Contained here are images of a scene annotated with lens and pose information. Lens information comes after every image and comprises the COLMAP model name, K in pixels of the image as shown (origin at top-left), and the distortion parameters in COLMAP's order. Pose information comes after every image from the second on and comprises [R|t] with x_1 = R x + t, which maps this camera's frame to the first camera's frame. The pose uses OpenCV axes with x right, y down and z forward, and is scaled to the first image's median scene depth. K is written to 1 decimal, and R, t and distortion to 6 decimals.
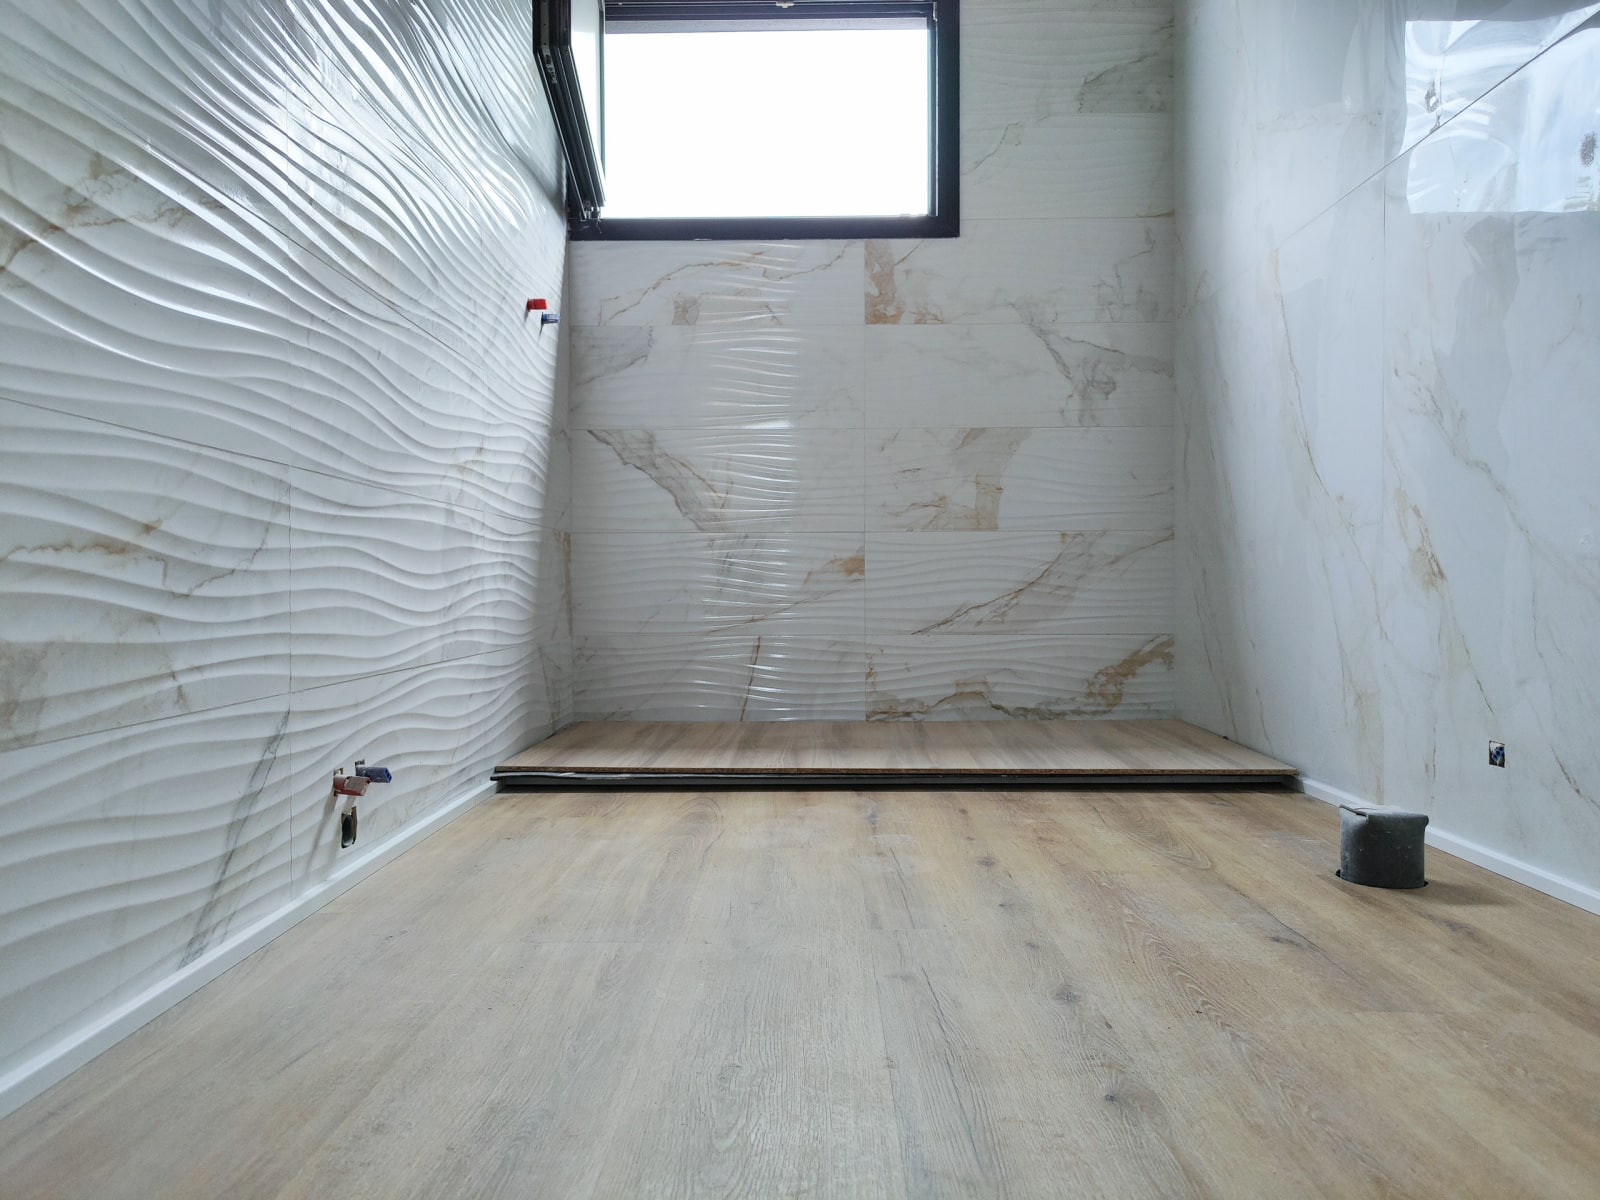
lens RADIAL K [[1170.7, 0, 794.6], [0, 1170.7, 606.2], [0, 0, 1]] dist [0.025404, 0.000754]
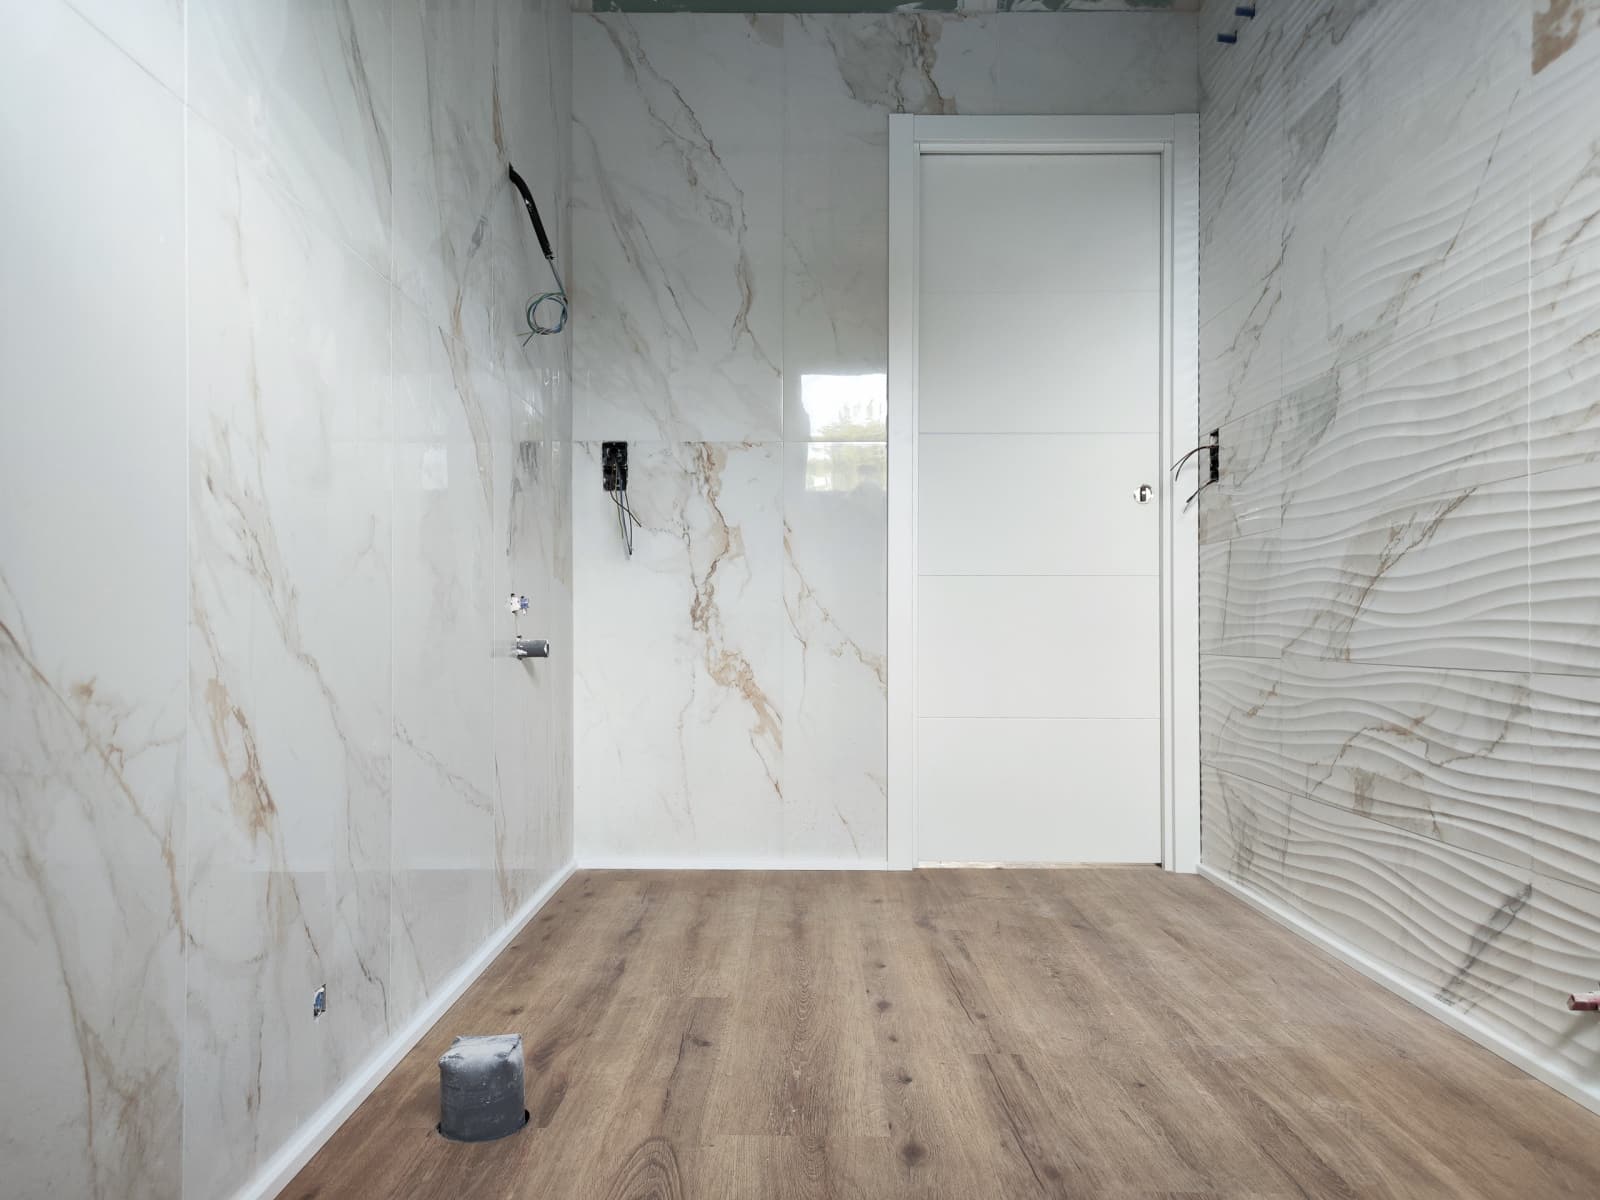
lens RADIAL K [[1170.7, 0, 794.6], [0, 1170.7, 606.2], [0, 0, 1]] dist [0.025404, 0.000754]
pose [[-0.999968, 0.002403, -0.007582, 0.332439], [0.002457, 0.999971, -0.007196, -0.198815], [0.007564, -0.007215, -0.999945, 2.401380]]
